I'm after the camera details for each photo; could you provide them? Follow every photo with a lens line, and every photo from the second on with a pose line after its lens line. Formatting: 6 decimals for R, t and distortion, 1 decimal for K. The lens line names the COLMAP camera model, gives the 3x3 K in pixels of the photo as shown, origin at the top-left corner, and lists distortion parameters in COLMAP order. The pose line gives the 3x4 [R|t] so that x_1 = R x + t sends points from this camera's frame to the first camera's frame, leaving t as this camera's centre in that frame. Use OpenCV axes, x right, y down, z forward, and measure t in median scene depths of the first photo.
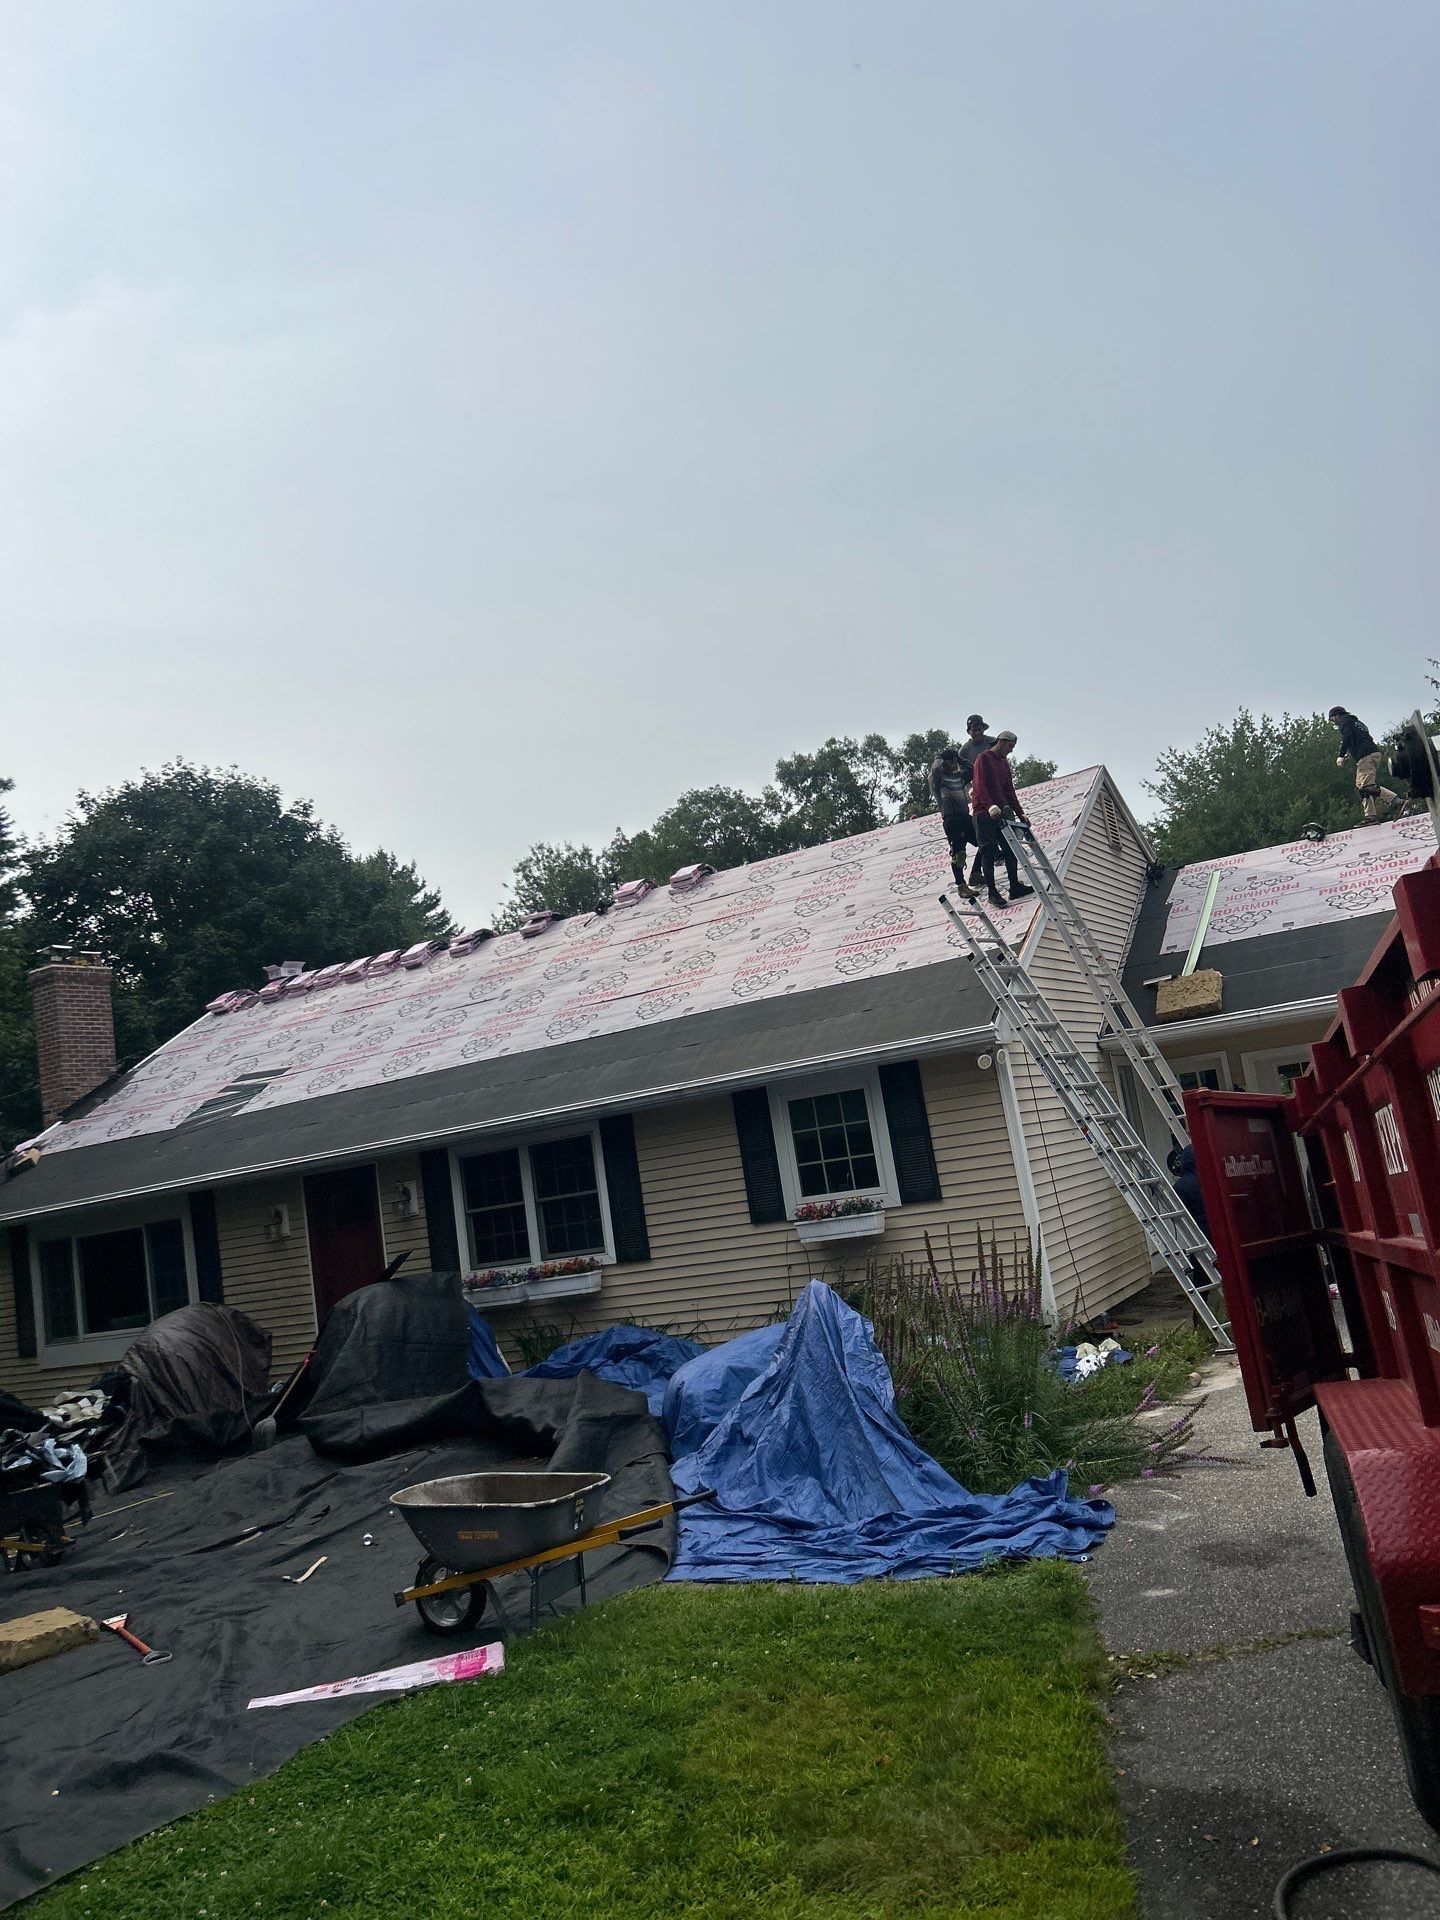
lens RADIAL K [[1407.4, 0, 728.5], [0, 1407.4, 944.8], [0, 0, 1]] dist [0.080242, -0.166719]
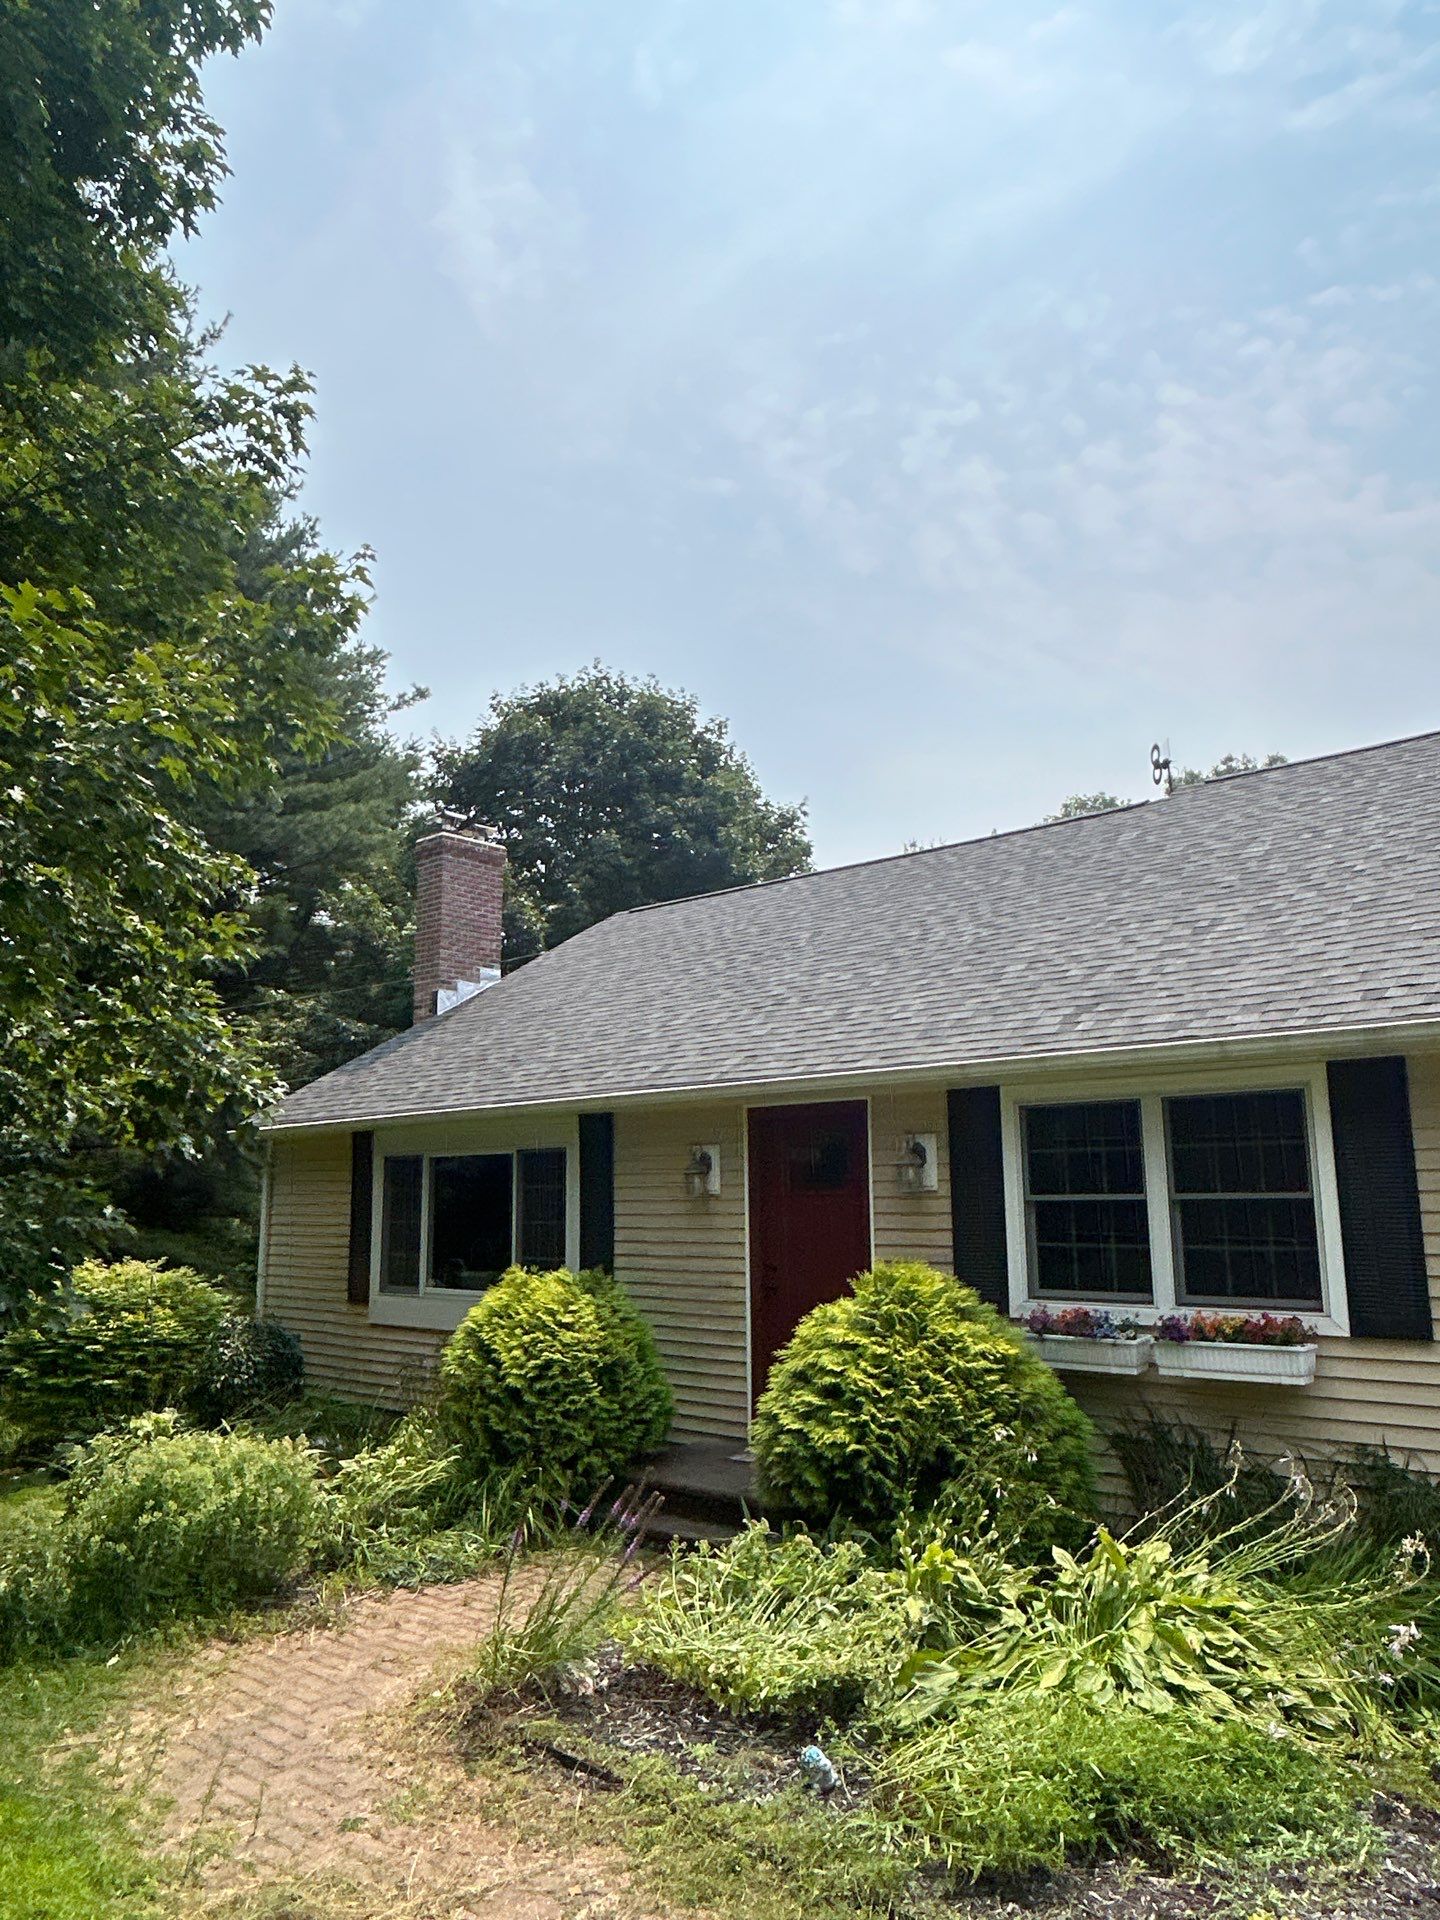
lens RADIAL K [[1295.9, 0, 720.0], [0, 1295.9, 960.0], [0, 0, 1]] dist [-0.001070, -0.000842]
pose [[0.965536, 0.097923, -0.241147, -0.199654], [-0.099172, 0.995046, 0.006979, 0.105516], [0.240636, 0.017176, 0.970464, 0.472360]]
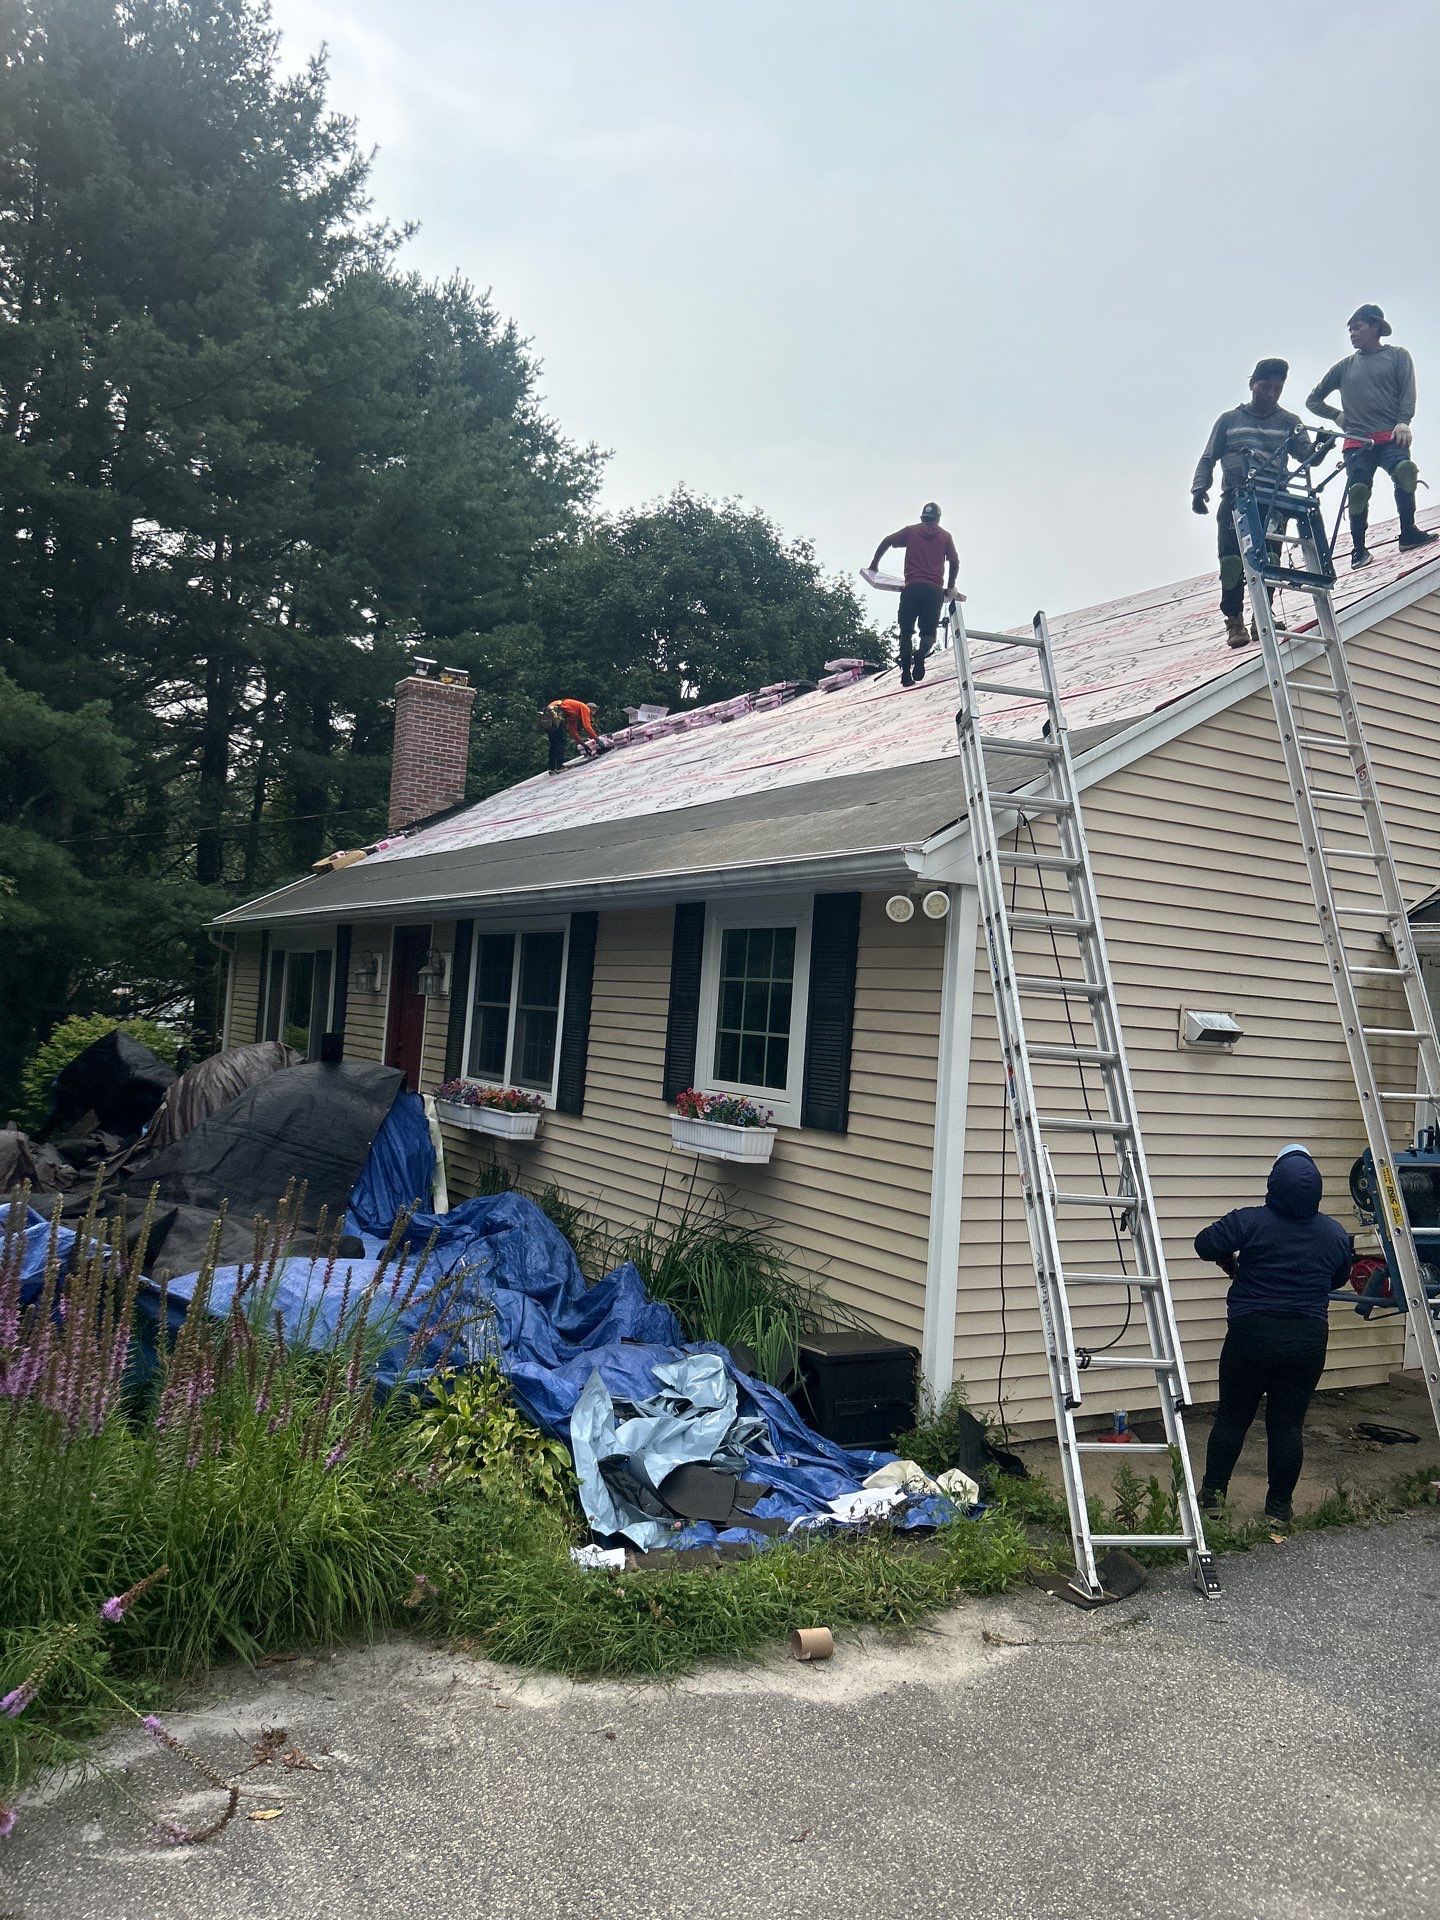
lens RADIAL K [[1415.9, 0, 700.3], [0, 1415.9, 962.6], [0, 0, 1]] dist [0.056979, -0.082732]
pose [[0.842237, 0.188979, -0.504899, 0.332555], [-0.111728, 0.977401, 0.179456, 0.012443], [0.527402, -0.094733, 0.844318, 0.427657]]
